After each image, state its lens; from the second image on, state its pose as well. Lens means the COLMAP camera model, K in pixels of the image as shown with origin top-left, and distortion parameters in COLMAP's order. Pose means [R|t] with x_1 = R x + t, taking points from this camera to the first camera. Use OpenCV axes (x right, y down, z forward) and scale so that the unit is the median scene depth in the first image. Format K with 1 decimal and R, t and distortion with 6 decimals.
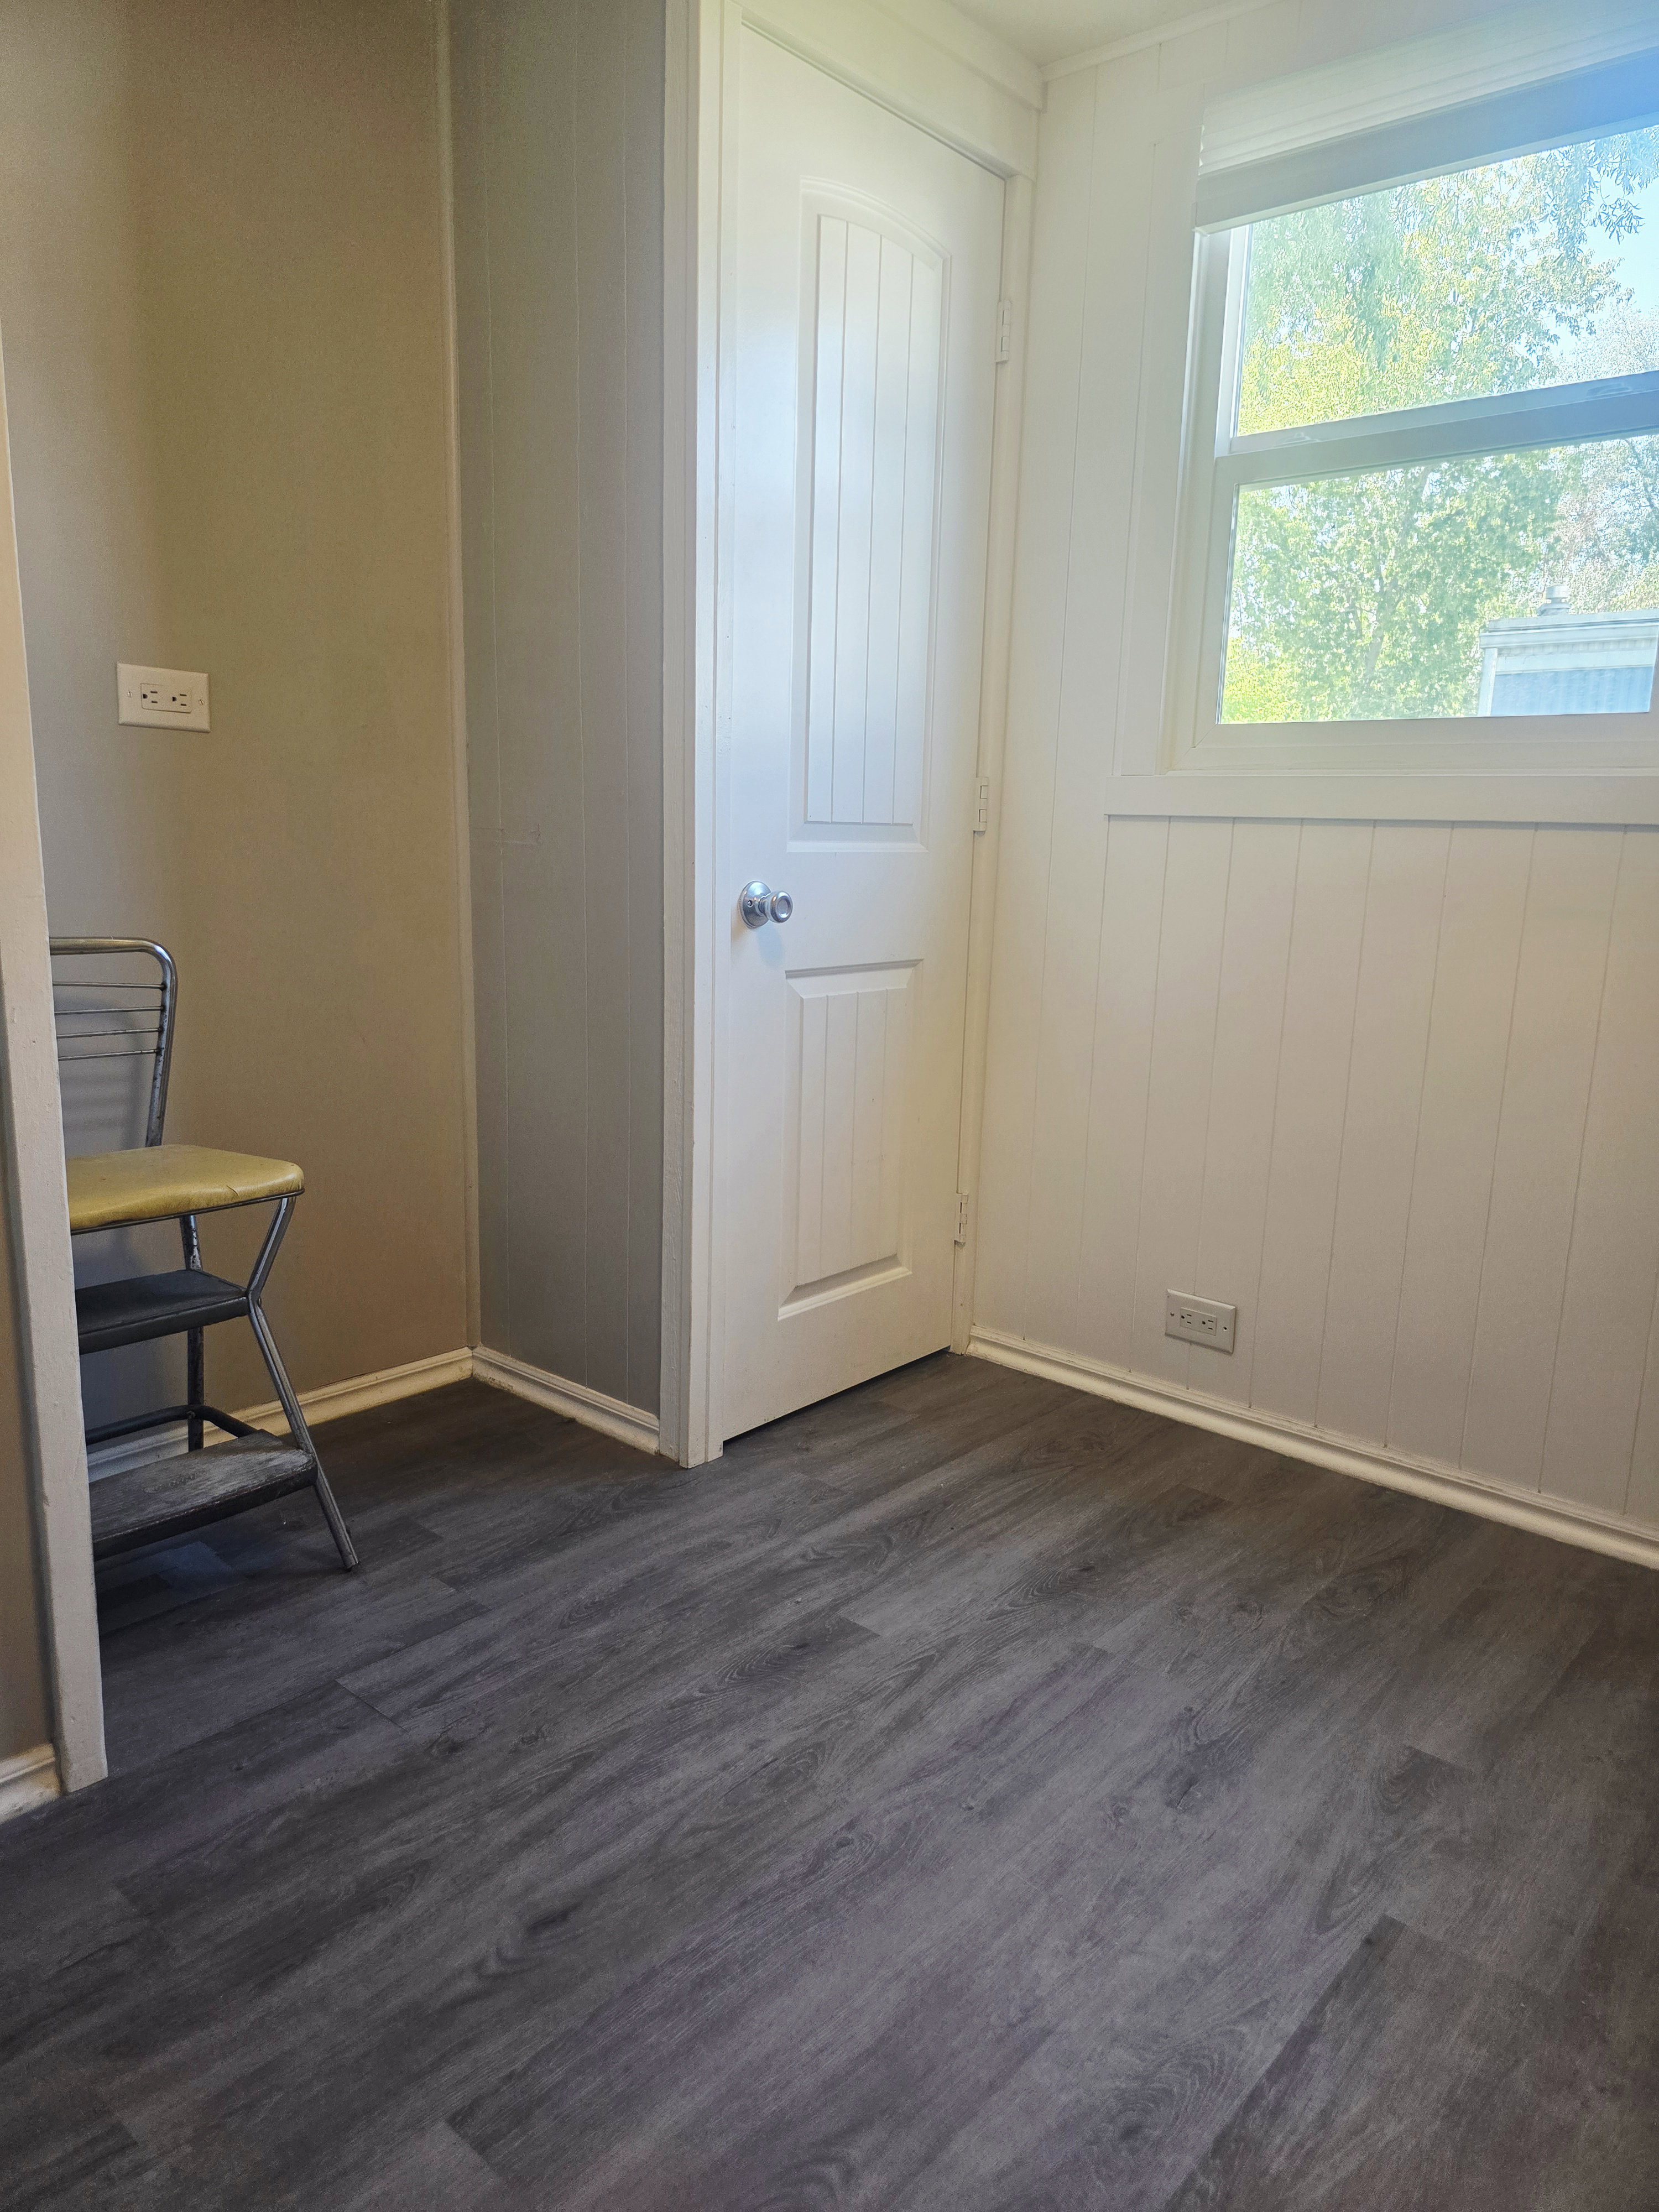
lens RADIAL K [[1473.2, 0, 833.4], [0, 1473.2, 1107.9], [0, 0, 1]] dist [0.010559, -0.001478]
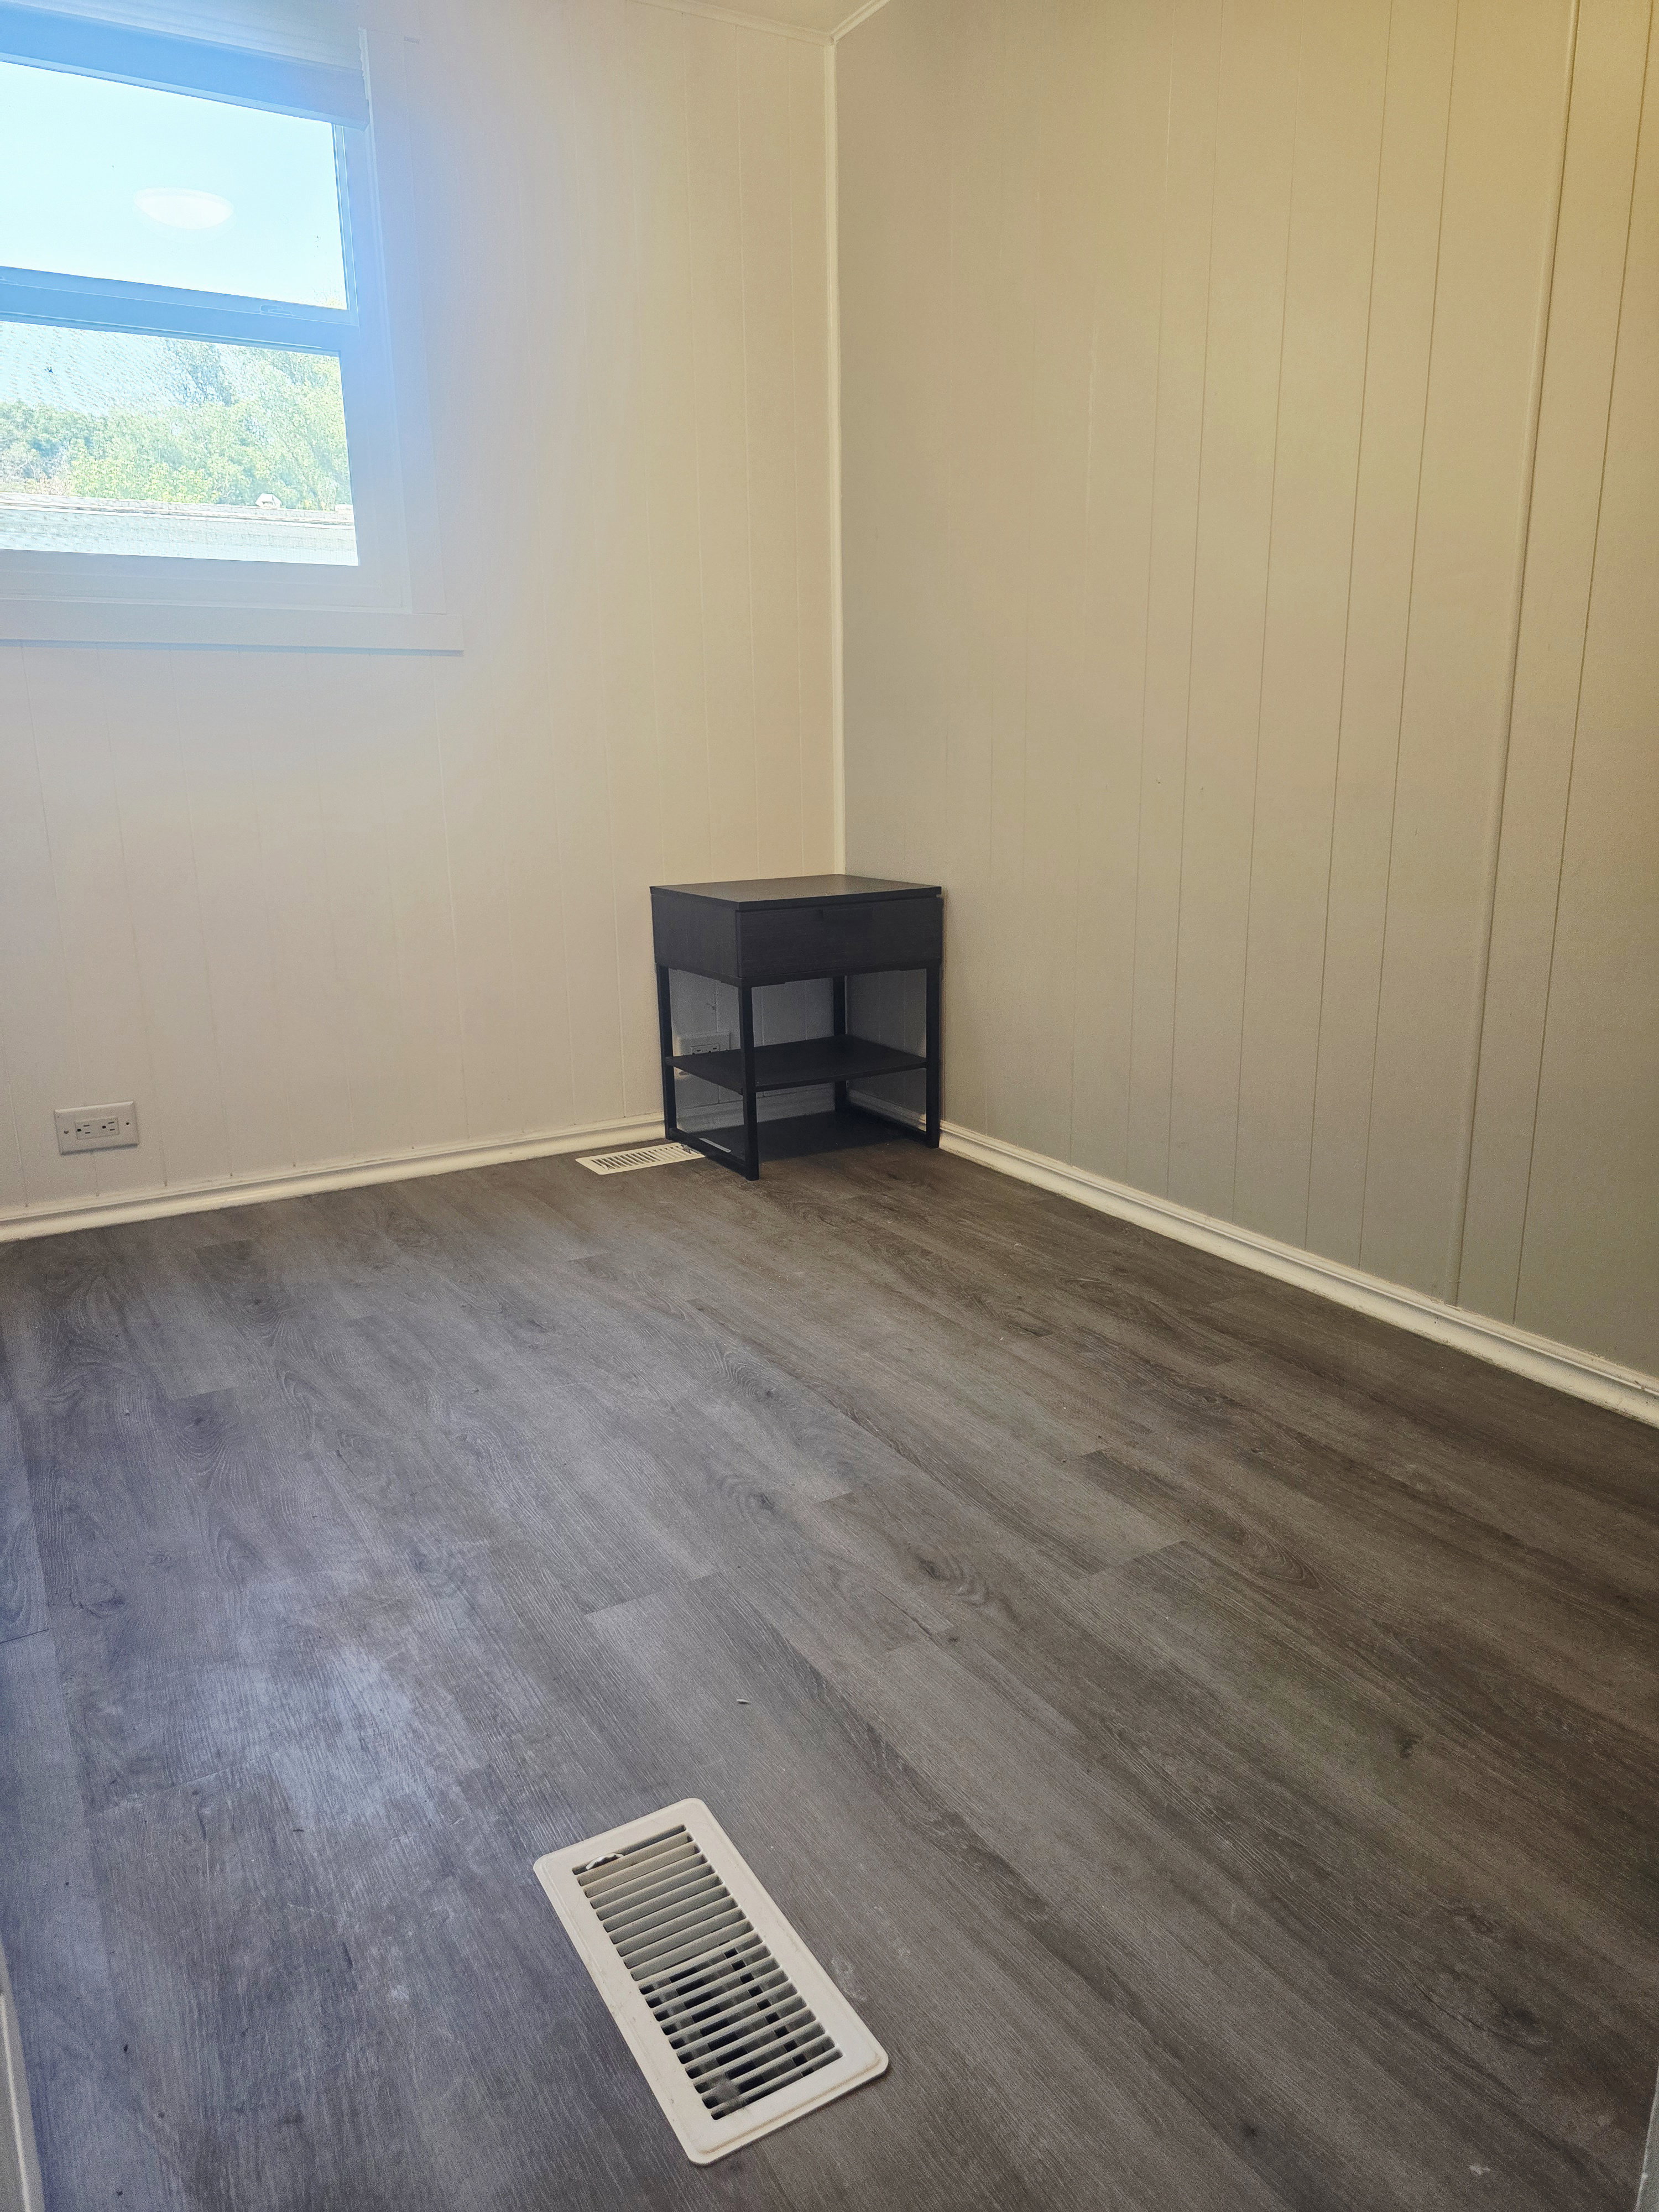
lens RADIAL K [[1473.2, 0, 835.0], [0, 1473.2, 1108.1], [0, 0, 1]] dist [0.010559, -0.001478]
pose [[0.318176, -0.261344, 0.911298, -0.746260], [0.202577, 0.957793, 0.203949, 0.030351], [-0.926135, 0.119716, 0.357689, 0.175731]]
